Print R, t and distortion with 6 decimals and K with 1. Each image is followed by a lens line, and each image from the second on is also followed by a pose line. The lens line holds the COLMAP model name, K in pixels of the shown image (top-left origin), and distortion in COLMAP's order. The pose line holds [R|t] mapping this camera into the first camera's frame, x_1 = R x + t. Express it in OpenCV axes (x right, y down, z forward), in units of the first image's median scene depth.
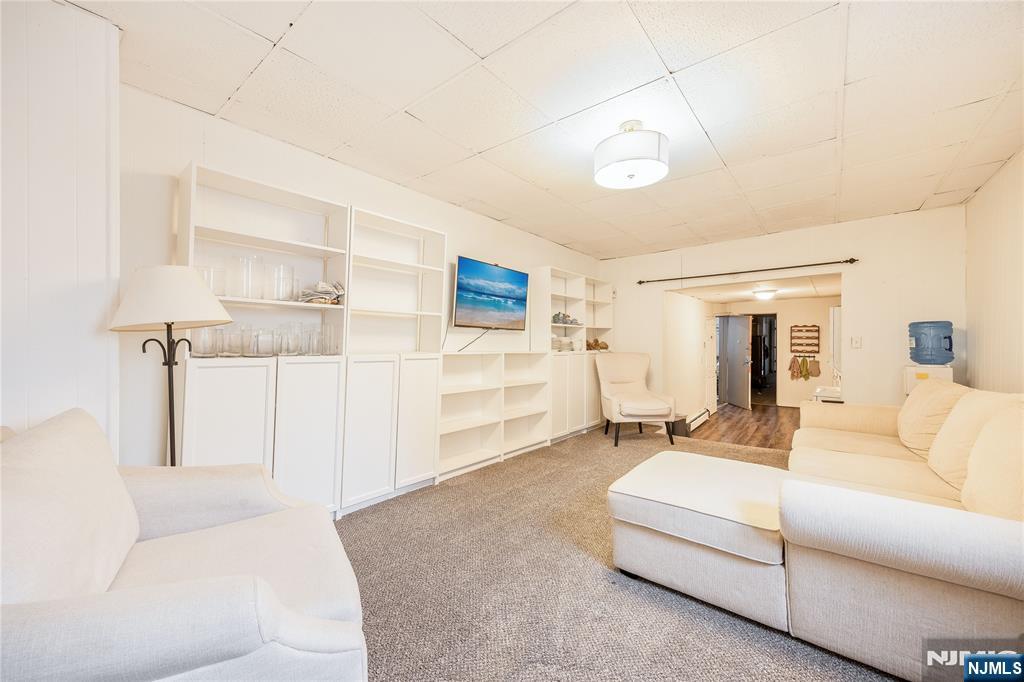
lens RADIAL K [[399.6, 0, 510.2], [0, 399.6, 340.5], [0, 0, 1]] dist [0.002177, 0.001233]
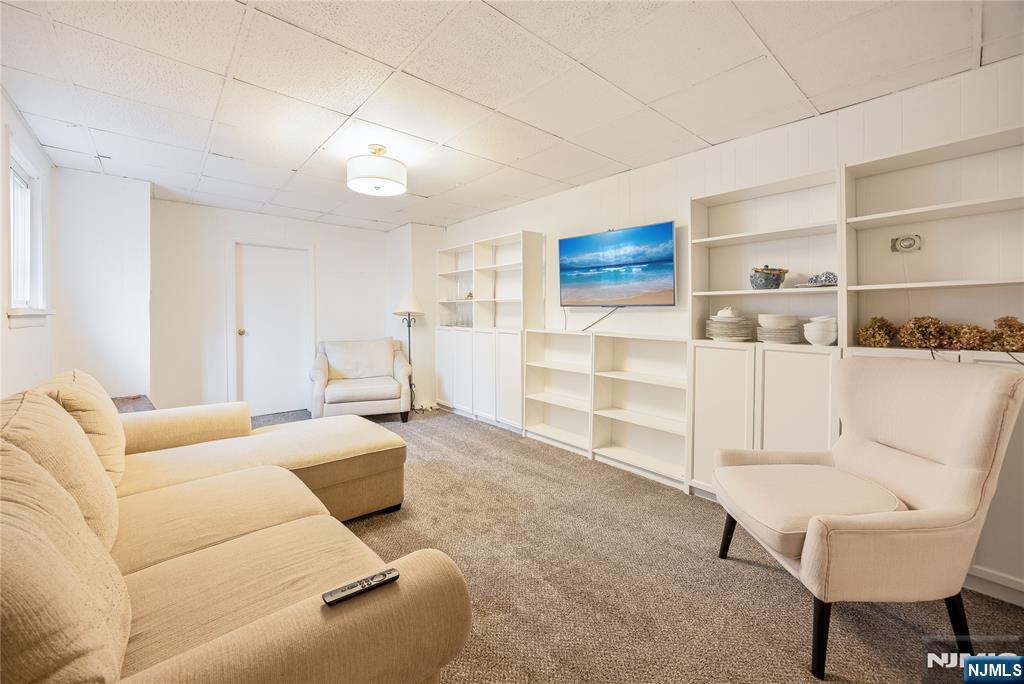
lens RADIAL K [[399.6, 0, 522.8], [0, 399.6, 318.9], [0, 0, 1]] dist [0.002177, 0.001233]
pose [[-0.175018, -0.003392, -0.984559, 0.846793], [-0.006781, 0.999975, -0.002240, 0.000369], [0.984542, 0.006284, -0.175036, 1.003772]]
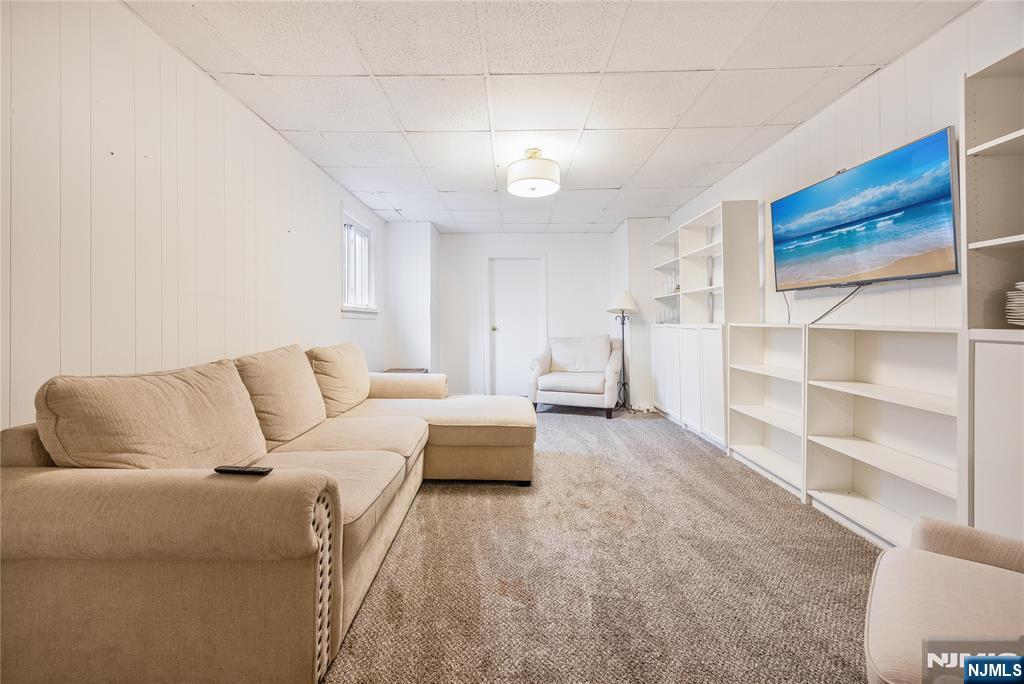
lens RADIAL K [[399.6, 0, 512.4], [0, 399.6, 323.2], [0, 0, 1]] dist [0.002177, 0.001233]
pose [[-0.787323, -0.008140, -0.616487, 0.701406], [-0.005479, 0.999966, -0.006206, 0.031863], [0.616517, -0.001509, -0.787340, 1.201854]]
